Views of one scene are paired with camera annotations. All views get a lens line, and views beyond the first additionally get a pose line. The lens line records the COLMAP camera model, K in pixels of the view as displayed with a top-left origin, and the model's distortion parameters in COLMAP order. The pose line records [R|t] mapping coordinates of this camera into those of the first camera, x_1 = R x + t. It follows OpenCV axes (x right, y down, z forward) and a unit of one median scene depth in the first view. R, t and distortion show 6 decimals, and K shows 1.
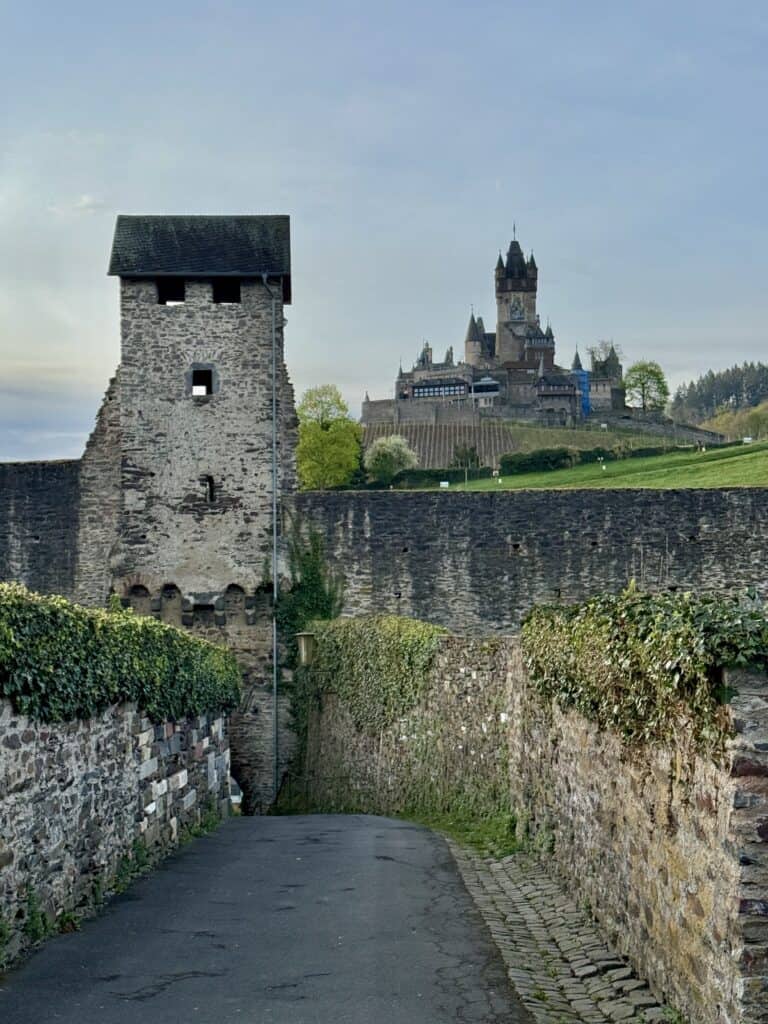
lens RADIAL K [[1583.8, 0, 383.8], [0, 1583.8, 511.3], [0, 0, 1]] dist [-0.029376, 0.000000]
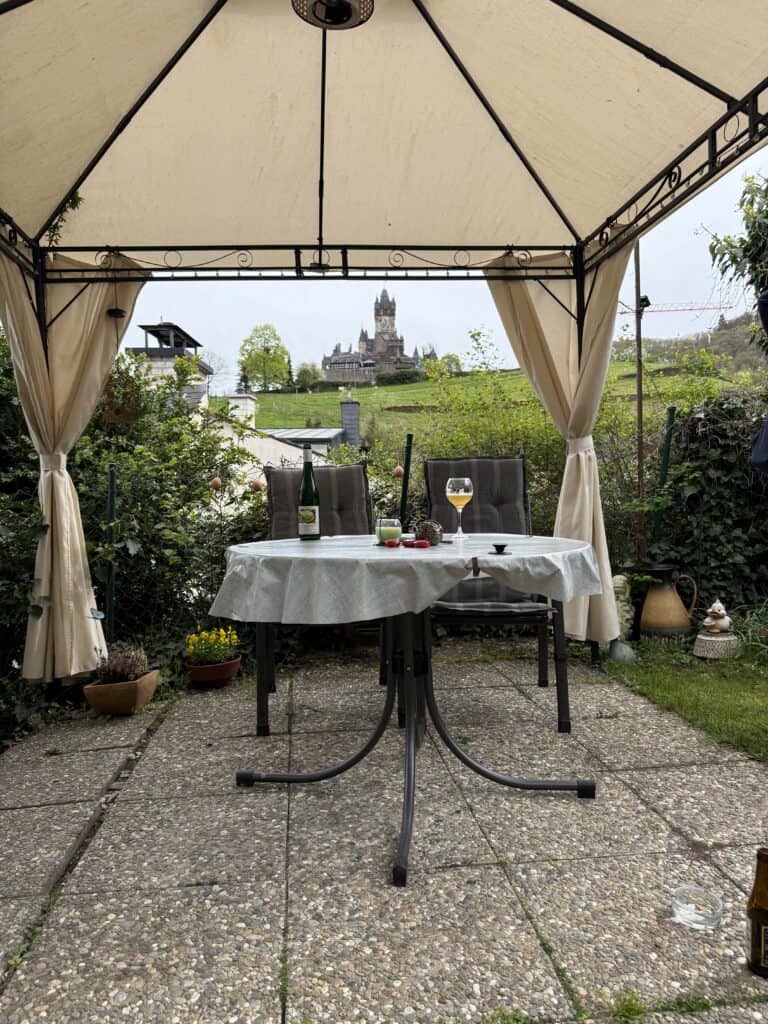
lens RADIAL K [[714.9, 0, 383.2], [0, 714.9, 516.9], [0, 0, 1]] dist [0.044587, 0.000238]
pose [[0.996346, 0.002566, 0.085369, 0.007674], [-0.011406, 0.994592, 0.103229, 0.015193], [-0.084643, -0.103825, 0.990987, 0.108447]]
